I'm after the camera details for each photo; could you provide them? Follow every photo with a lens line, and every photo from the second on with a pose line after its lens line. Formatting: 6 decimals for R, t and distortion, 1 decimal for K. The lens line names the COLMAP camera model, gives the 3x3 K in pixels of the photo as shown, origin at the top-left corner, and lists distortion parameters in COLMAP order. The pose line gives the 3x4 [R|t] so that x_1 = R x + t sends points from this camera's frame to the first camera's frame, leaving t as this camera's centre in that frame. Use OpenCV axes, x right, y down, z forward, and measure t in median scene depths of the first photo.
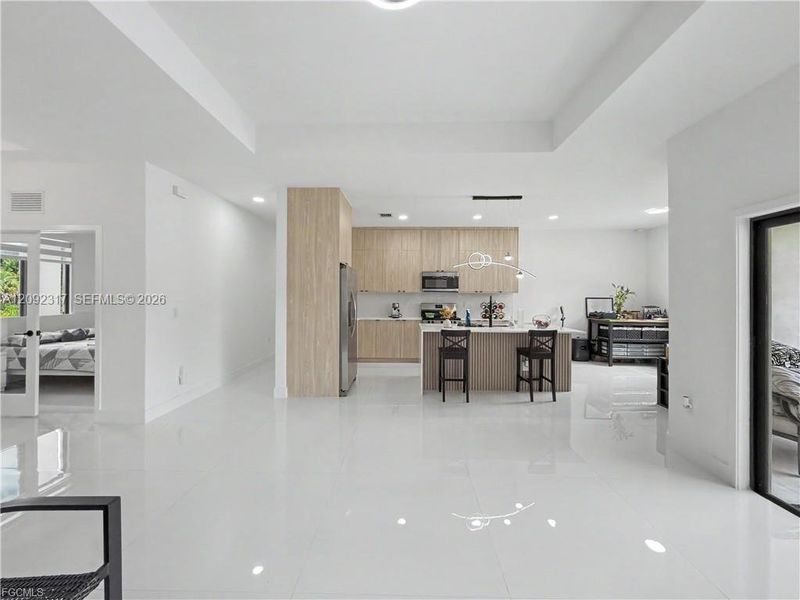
lens RADIAL K [[321.6, 0, 399.8], [0, 321.6, 293.7], [0, 0, 1]] dist [0.000029, -0.000182]
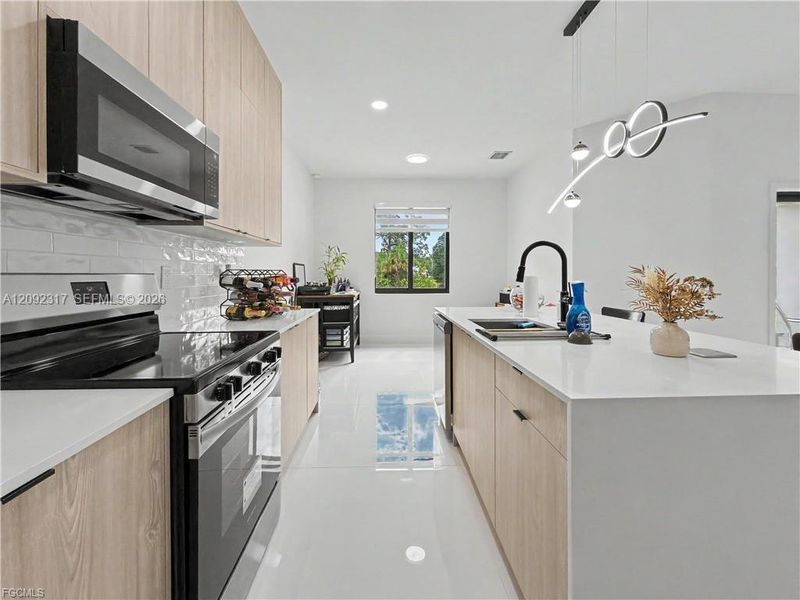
lens RADIAL K [[341.7, 0, 388.8], [0, 341.7, 275.9], [0, 0, 1]] dist [-0.004882, 0.000435]
pose [[-0.035631, -0.011568, 0.999298, -0.101870], [-0.004163, 0.999926, 0.011427, 0.045174], [-0.999356, -0.003753, -0.035677, 1.322108]]
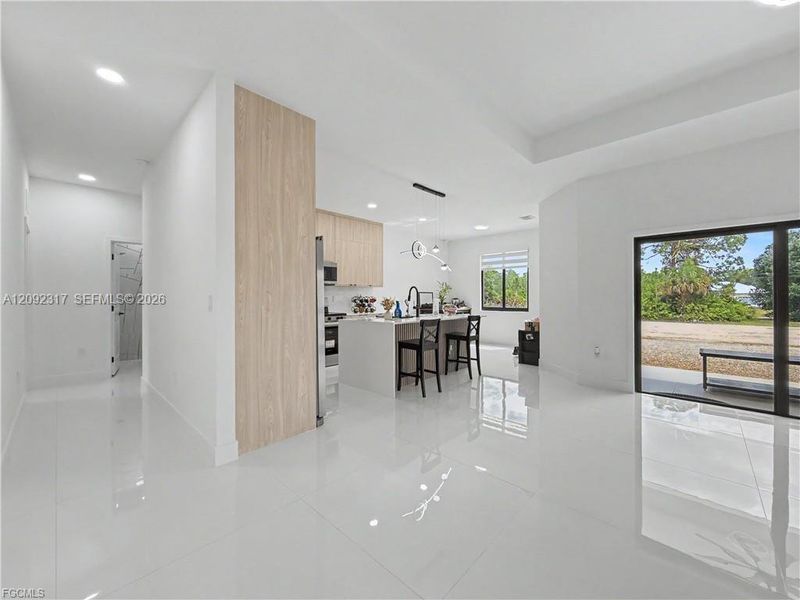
lens RADIAL K [[321.6, 0, 394.2], [0, 321.6, 299.7], [0, 0, 1]] dist [0.000029, -0.000182]
pose [[0.682004, -0.011743, 0.731255, -0.549034], [0.003675, 0.999913, 0.012629, 0.038461], [-0.731340, -0.005926, 0.681988, 0.395517]]
